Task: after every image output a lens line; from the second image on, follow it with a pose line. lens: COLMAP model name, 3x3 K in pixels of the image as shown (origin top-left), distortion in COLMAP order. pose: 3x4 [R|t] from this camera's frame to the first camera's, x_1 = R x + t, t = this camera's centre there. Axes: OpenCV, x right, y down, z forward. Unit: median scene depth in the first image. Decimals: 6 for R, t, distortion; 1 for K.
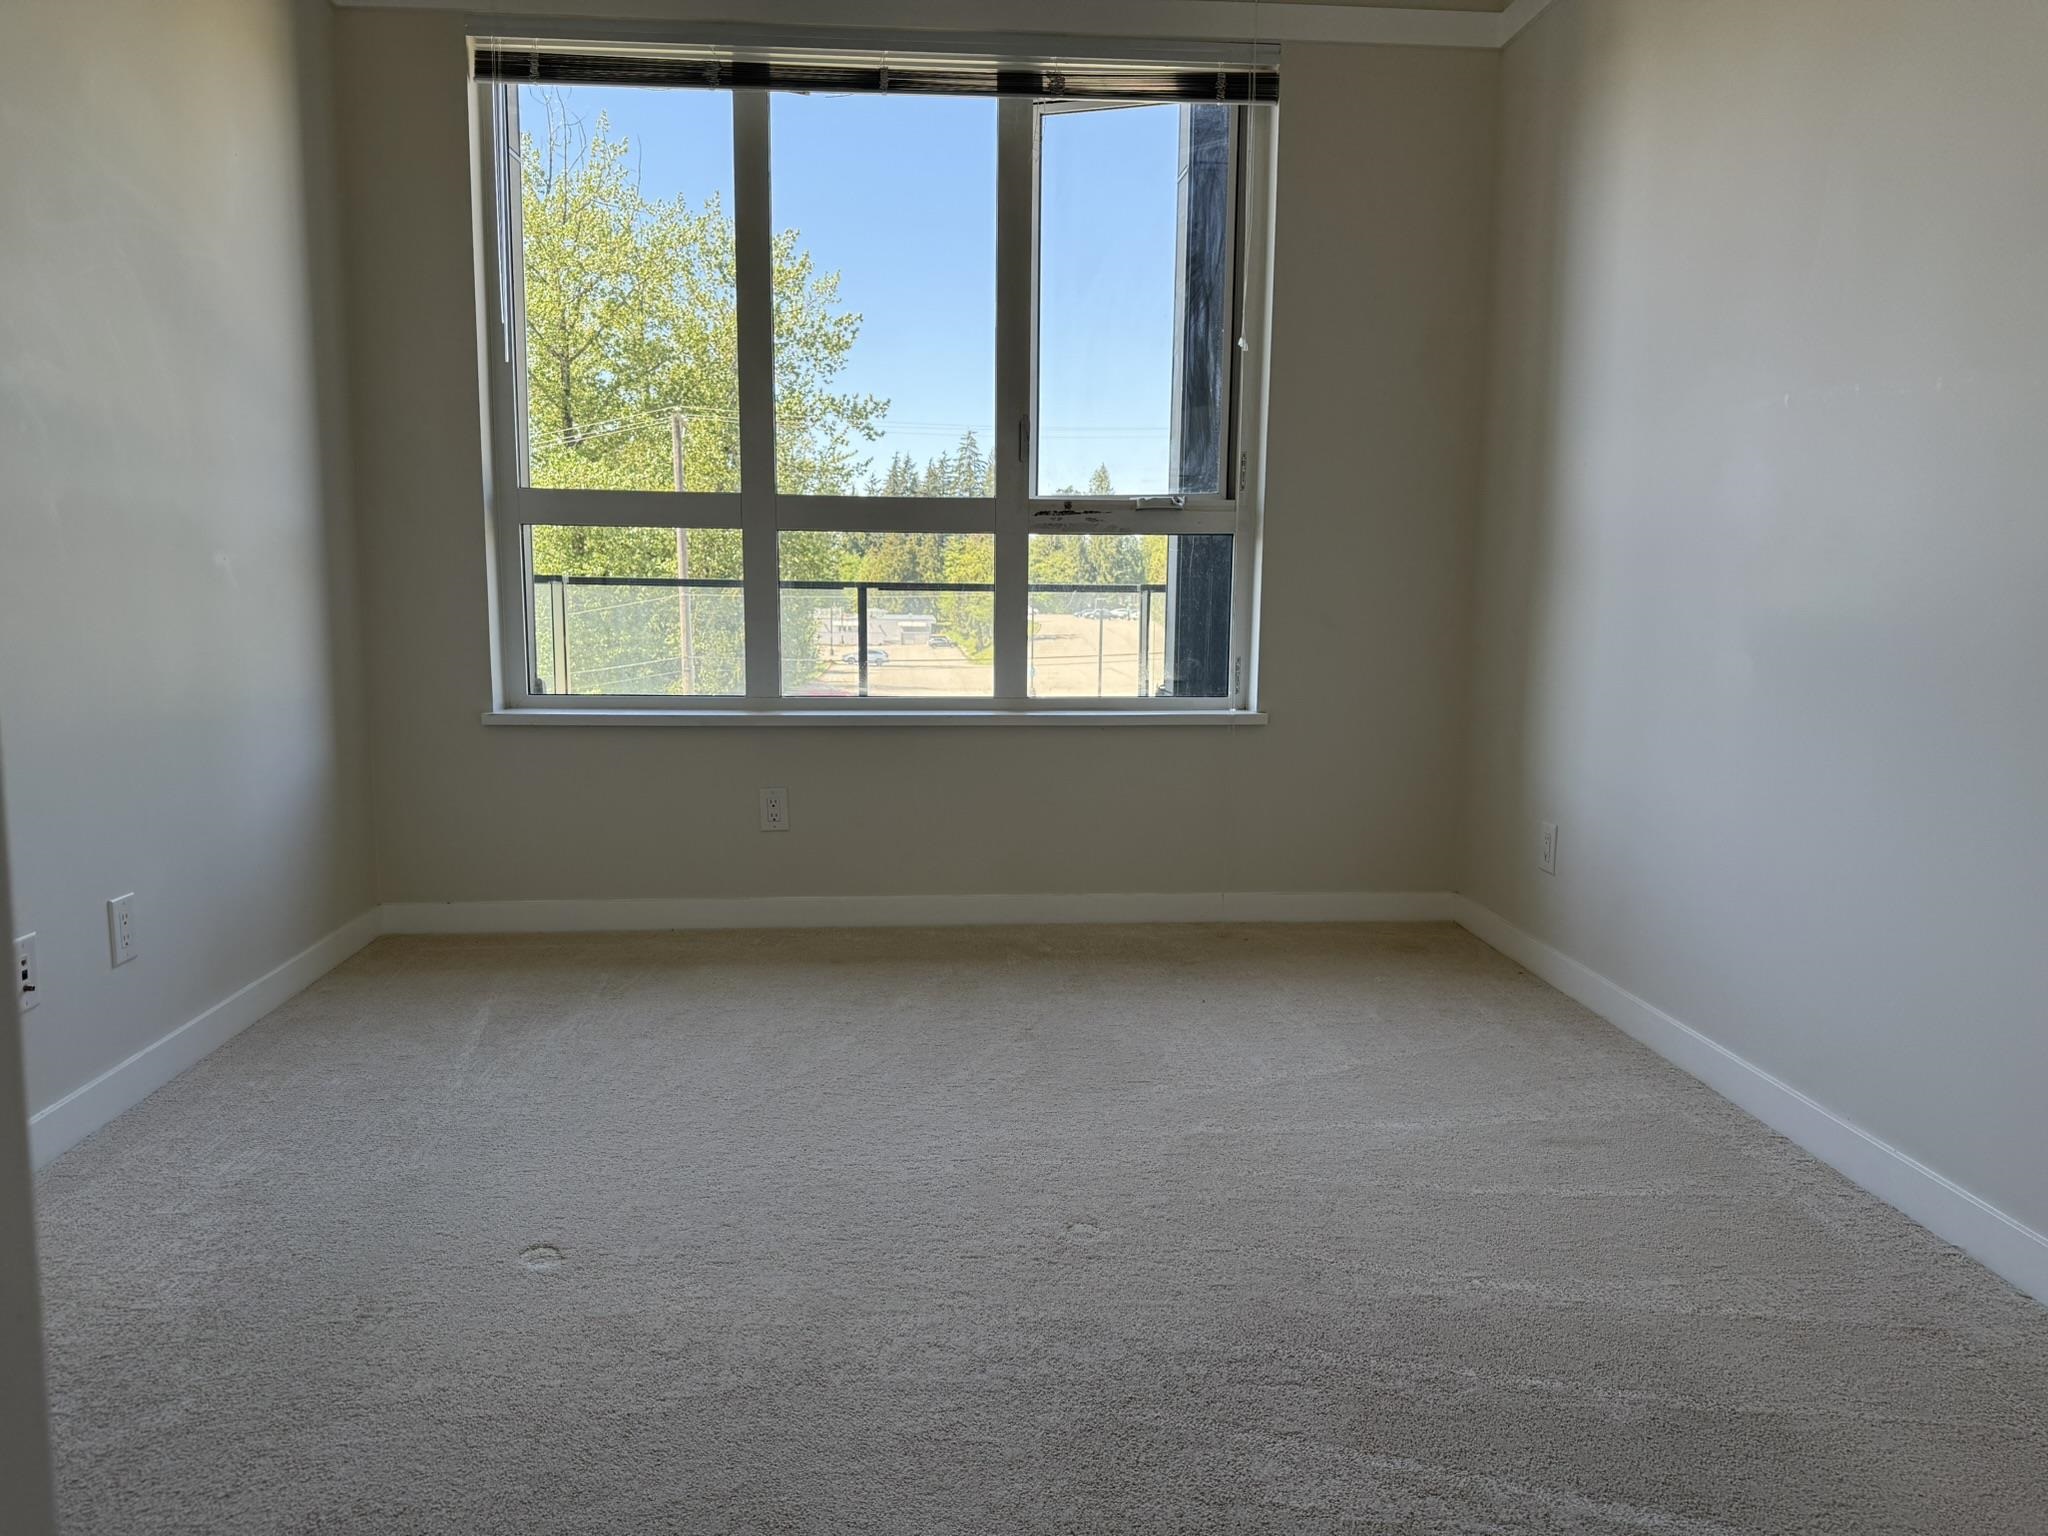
lens RADIAL K [[1433.8, 0, 1024.0], [0, 1433.8, 768.0], [0, 0, 1]] dist [0.118332, -0.185911]
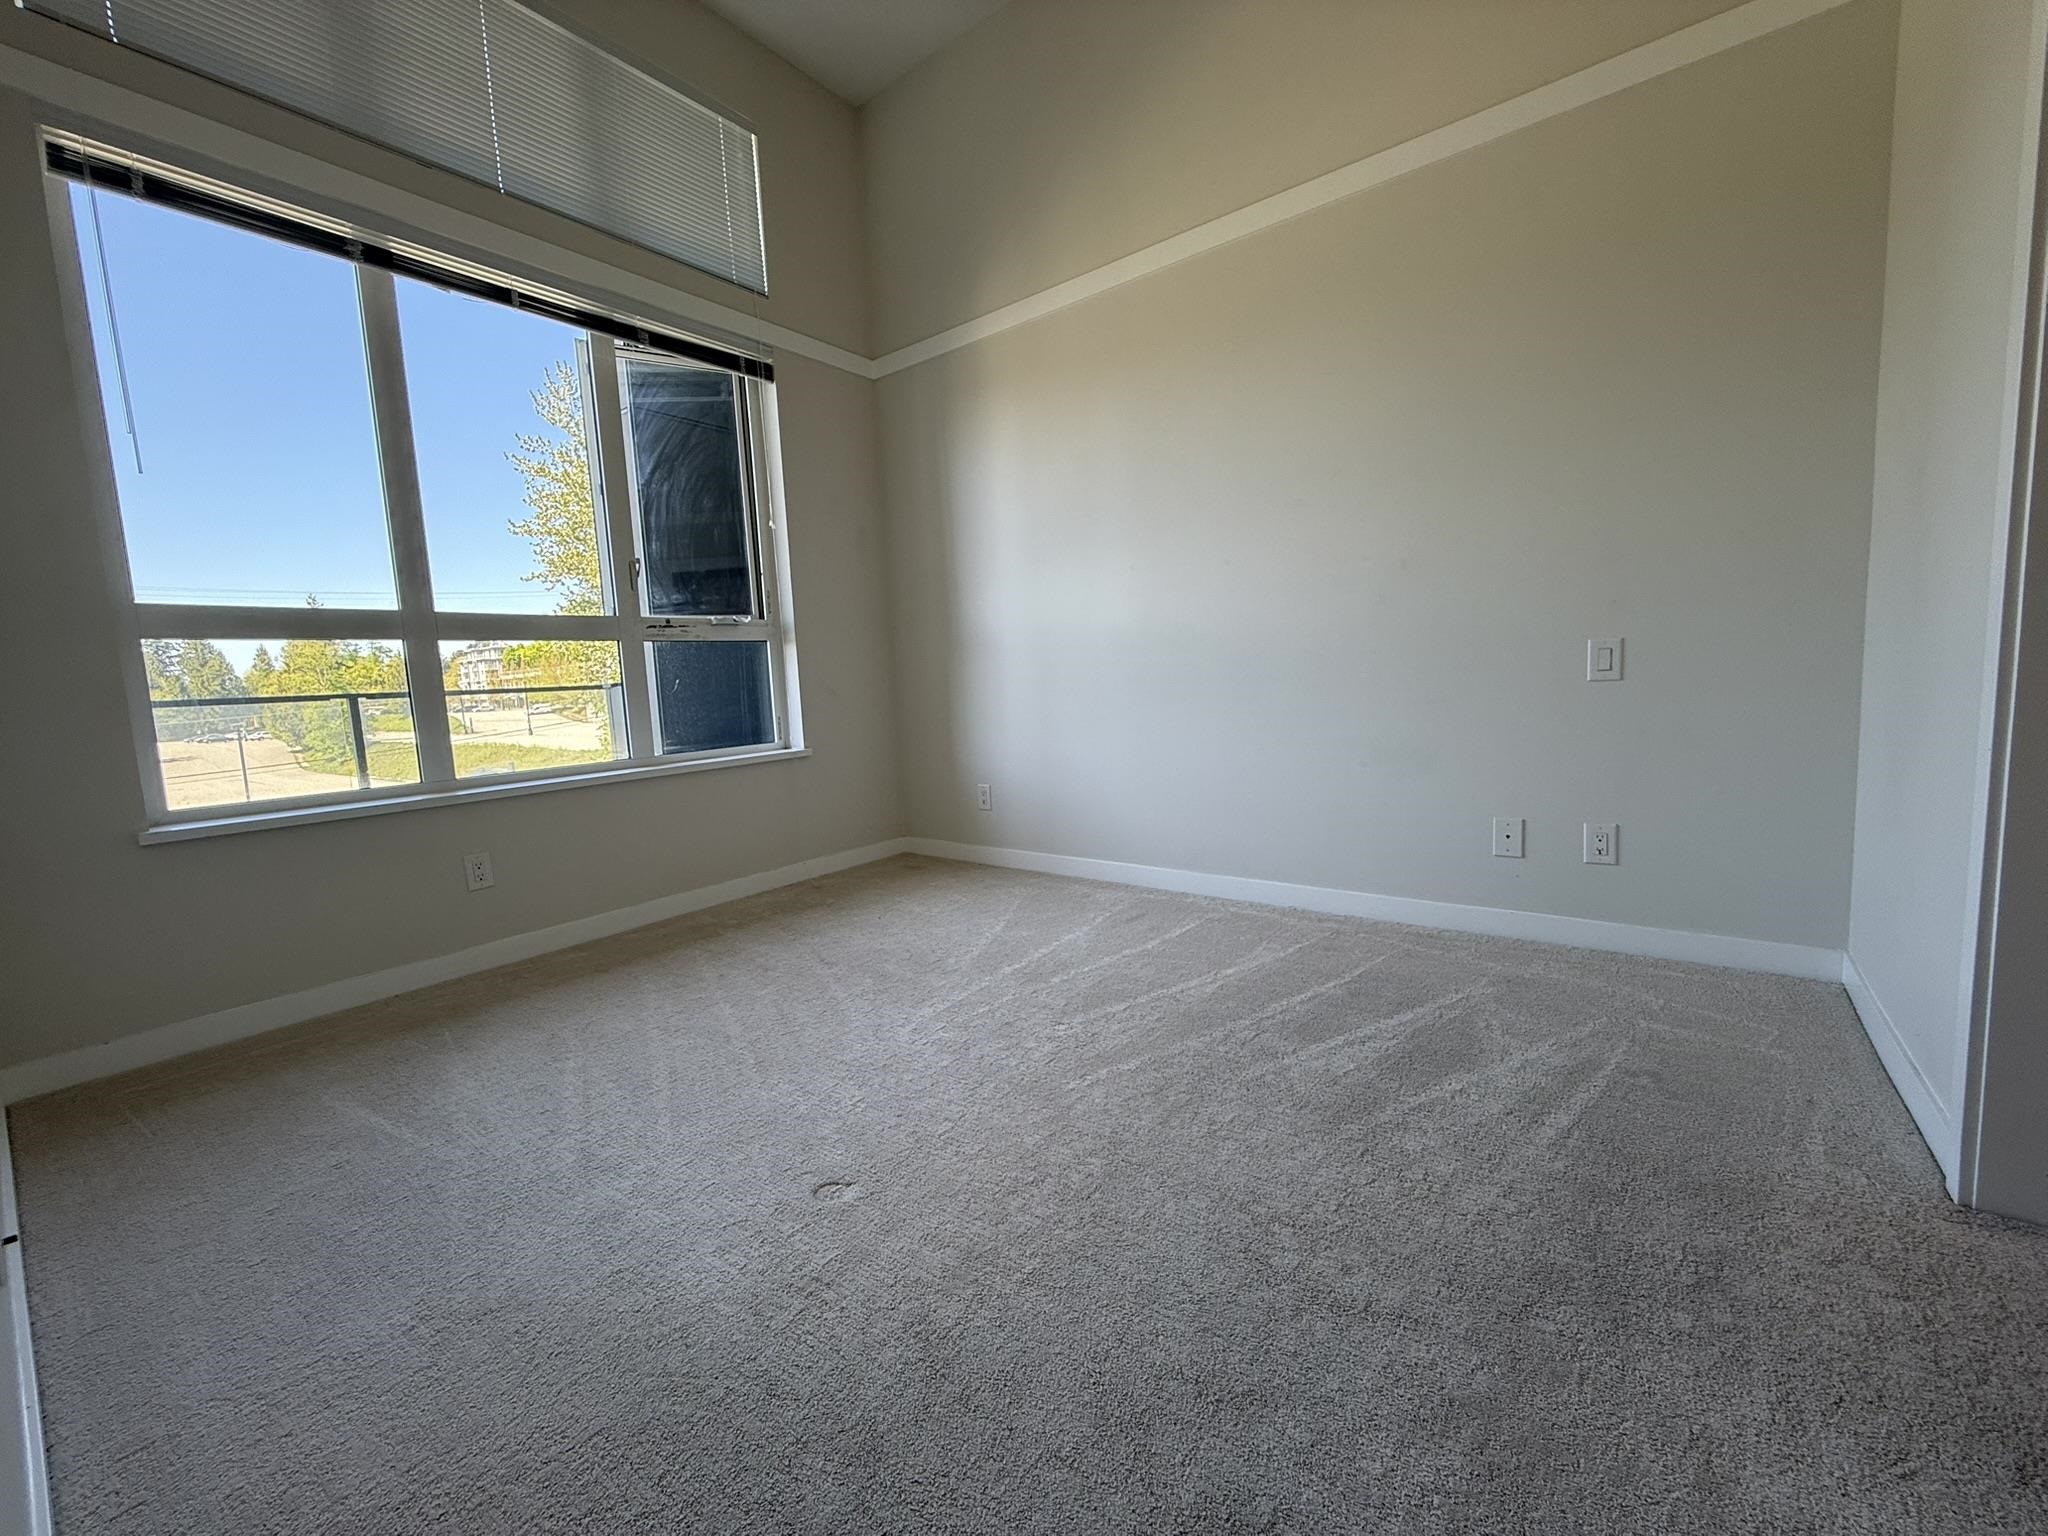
lens RADIAL K [[821.8, 0, 1017.3], [0, 821.8, 764.7], [0, 0, 1]] dist [-0.002037, -0.000591]
pose [[0.666827, -0.121201, 0.735291, -0.399703], [0.148874, 0.988462, 0.027919, -0.011984], [-0.730190, 0.090849, 0.677177, 0.218066]]
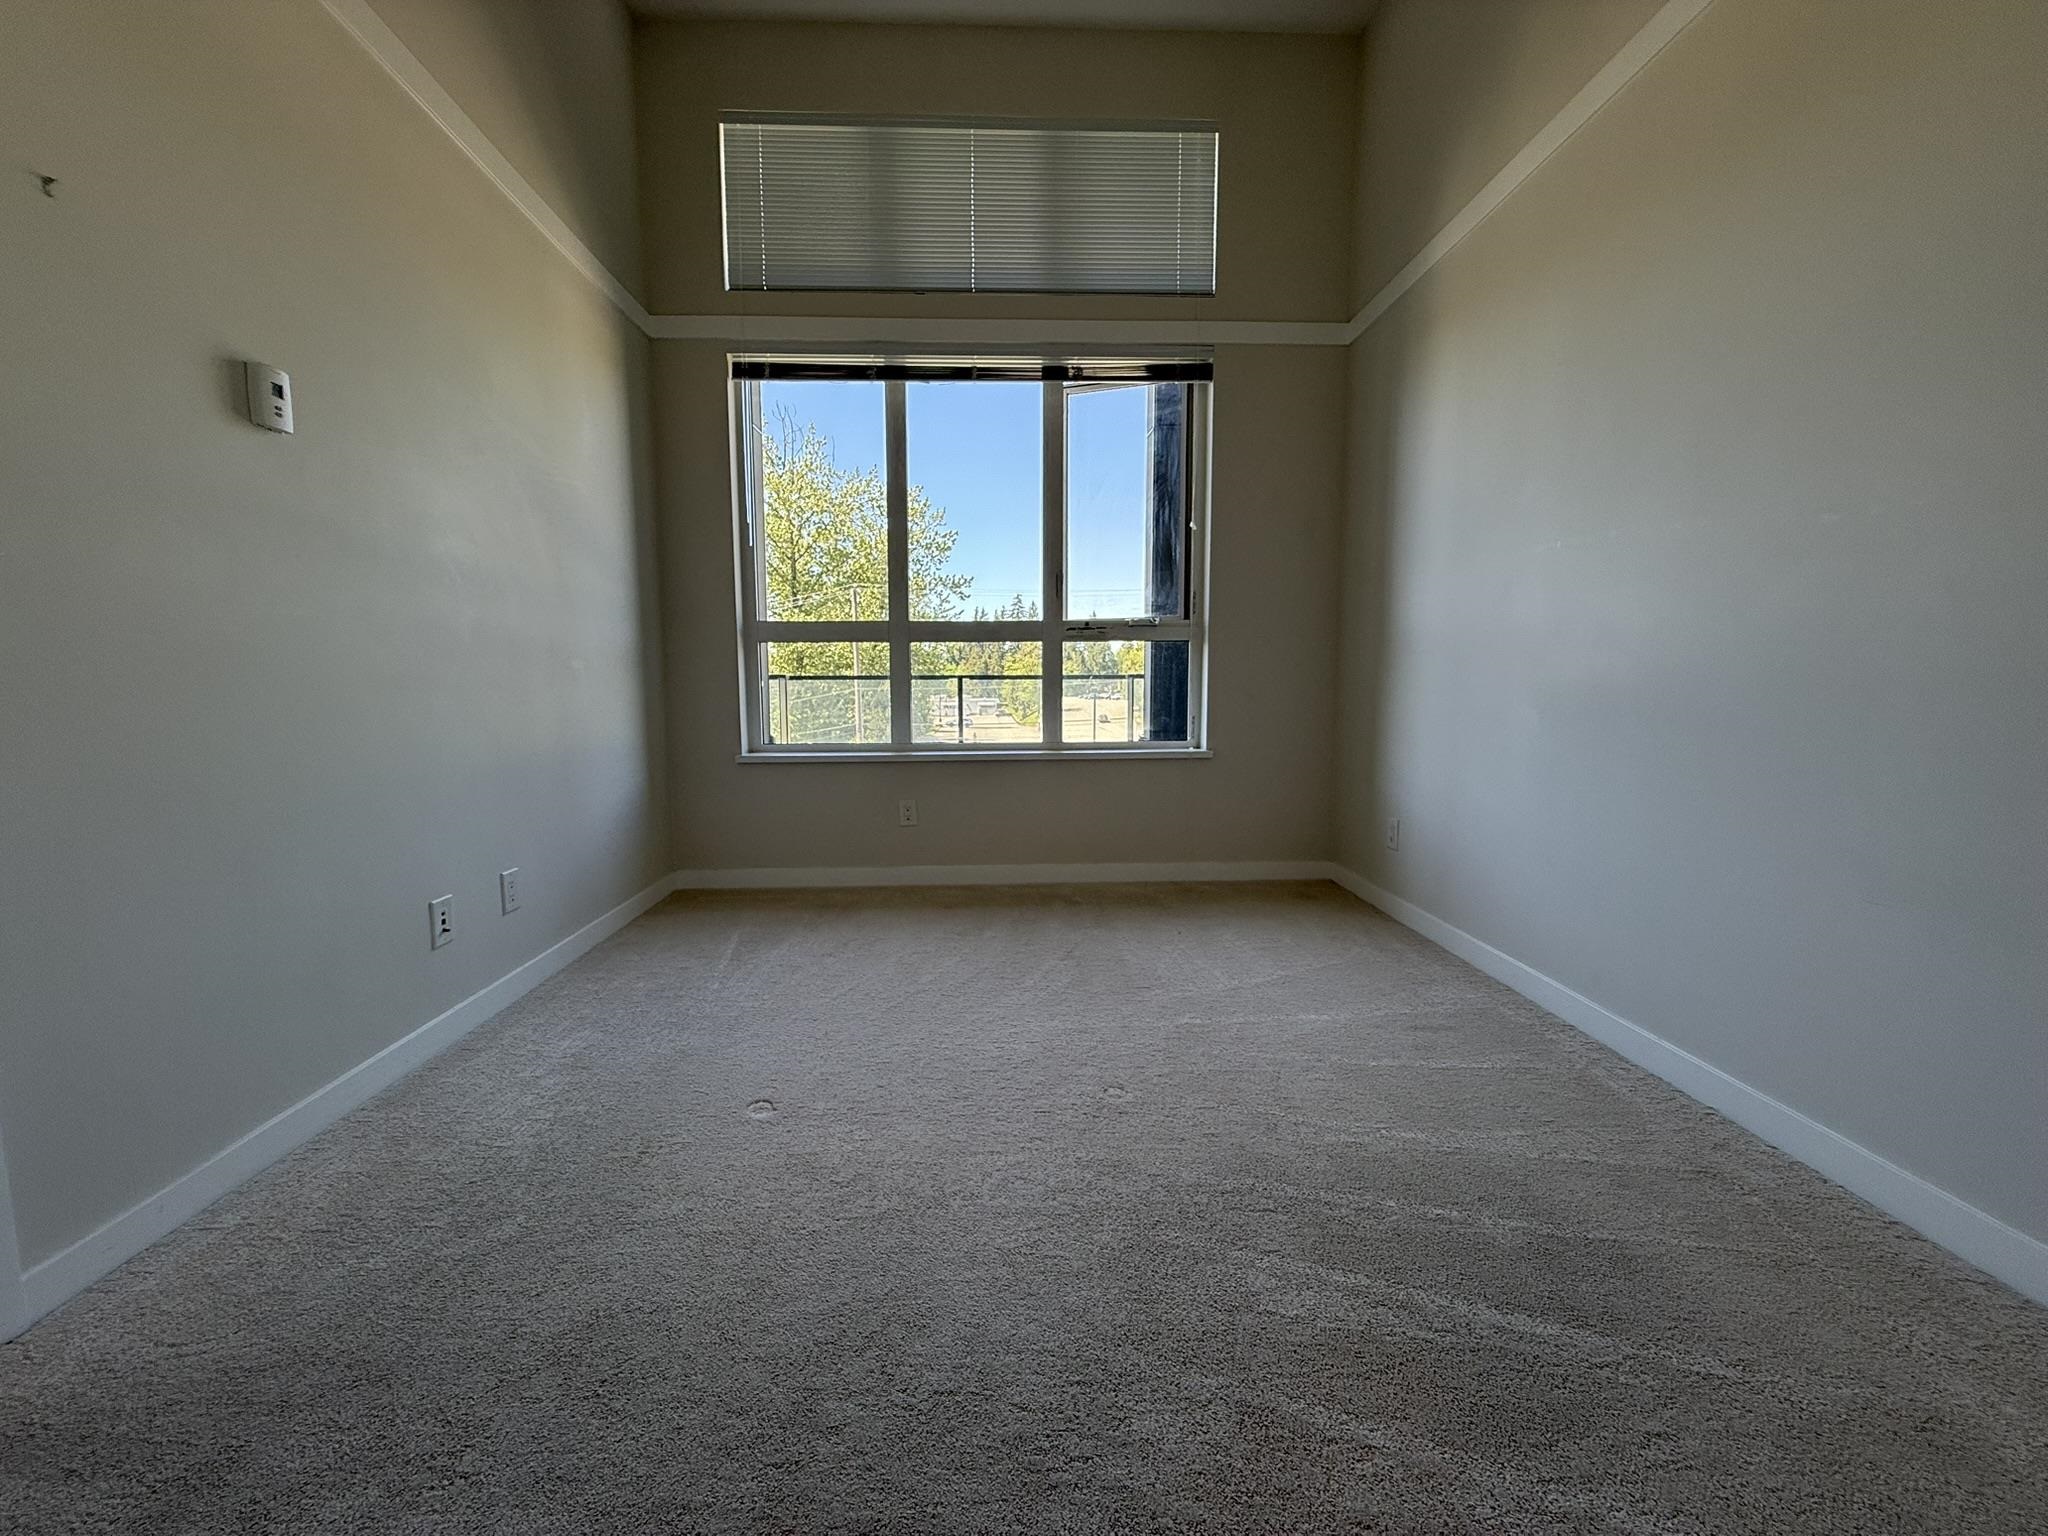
lens RADIAL K [[820.8, 0, 1016.6], [0, 820.8, 762.7], [0, 0, 1]] dist [0.002247, 0.000122]
pose [[0.999130, -0.009213, -0.040662, -0.014168], [0.008090, 0.999584, -0.027682, -0.001115], [0.040900, 0.027329, 0.998789, 0.080243]]
